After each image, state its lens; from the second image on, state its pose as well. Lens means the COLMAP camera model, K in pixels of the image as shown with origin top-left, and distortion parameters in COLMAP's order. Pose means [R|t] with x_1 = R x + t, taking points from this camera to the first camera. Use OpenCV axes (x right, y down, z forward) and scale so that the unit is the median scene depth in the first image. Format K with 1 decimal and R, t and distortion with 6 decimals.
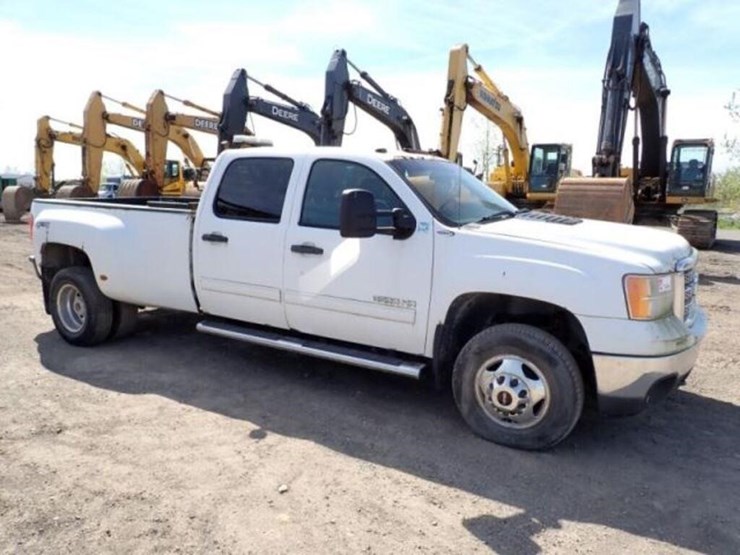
lens RADIAL K [[546.1, 0, 373.2], [0, 546.1, 276.8], [0, 0, 1]] dist [0.004957, -0.011322]
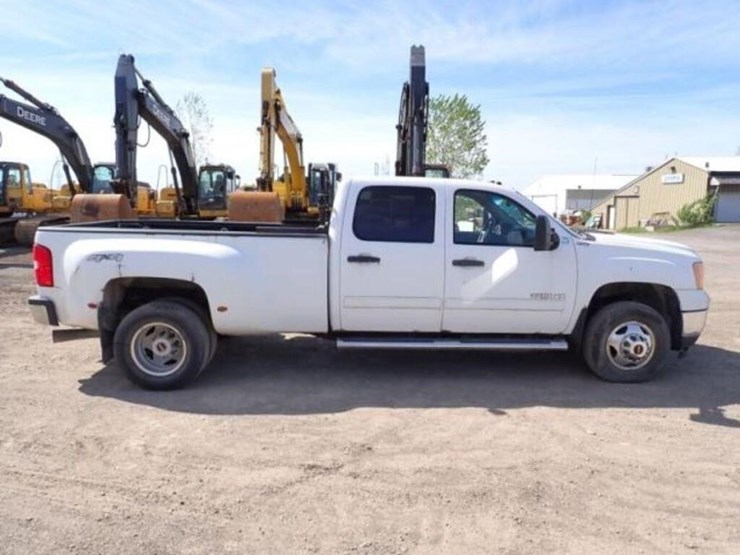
lens RADIAL K [[546.1, 0, 373.2], [0, 546.1, 276.8], [0, 0, 1]] dist [0.004957, -0.011322]
pose [[0.838894, -0.077505, 0.538749, -0.939625], [0.088753, 0.996041, 0.005094, -0.042908], [-0.537011, 0.043542, 0.842451, 0.078645]]
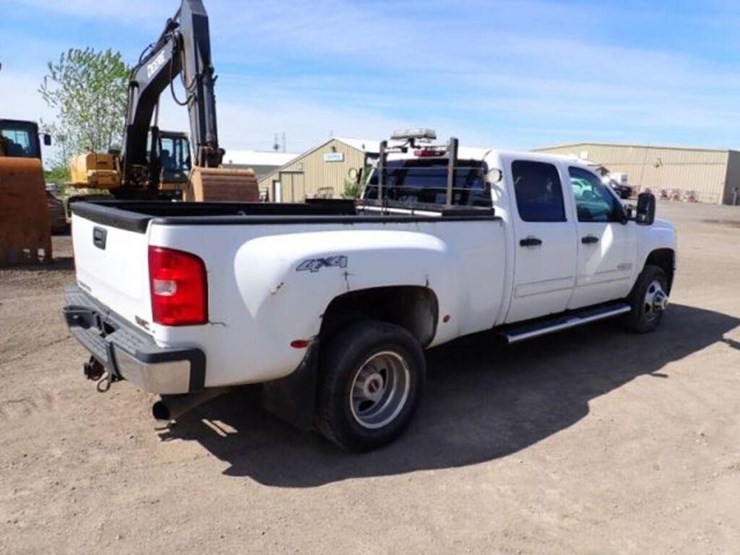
lens RADIAL K [[546.1, 0, 373.2], [0, 546.1, 276.8], [0, 0, 1]] dist [0.004957, -0.011322]
pose [[0.322047, -0.165407, 0.932162, -1.424809], [0.134478, 0.982627, 0.127902, -0.188742], [-0.937124, 0.084165, 0.338696, 1.019321]]
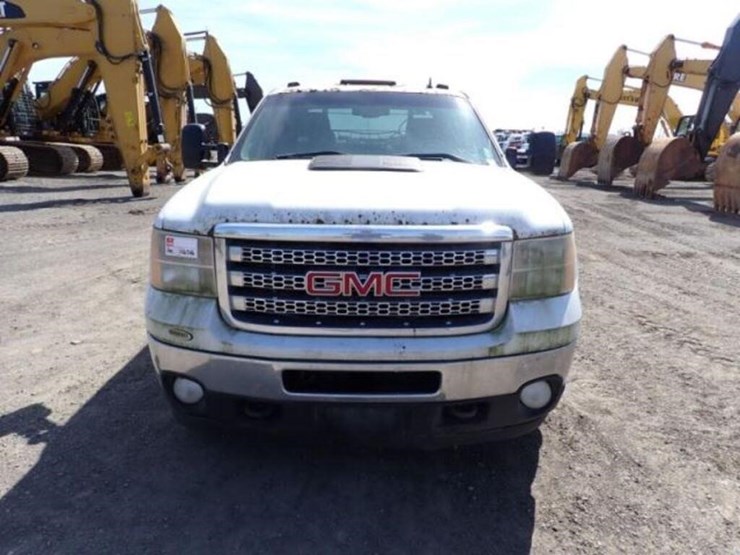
lens RADIAL K [[546.1, 0, 373.2], [0, 546.1, 276.8], [0, 0, 1]] dist [0.004957, -0.011322]
pose [[0.516590, 0.211367, -0.829734, 0.934740], [-0.153878, 0.976192, 0.152871, -0.070688], [0.842292, 0.048706, 0.536816, 0.617931]]
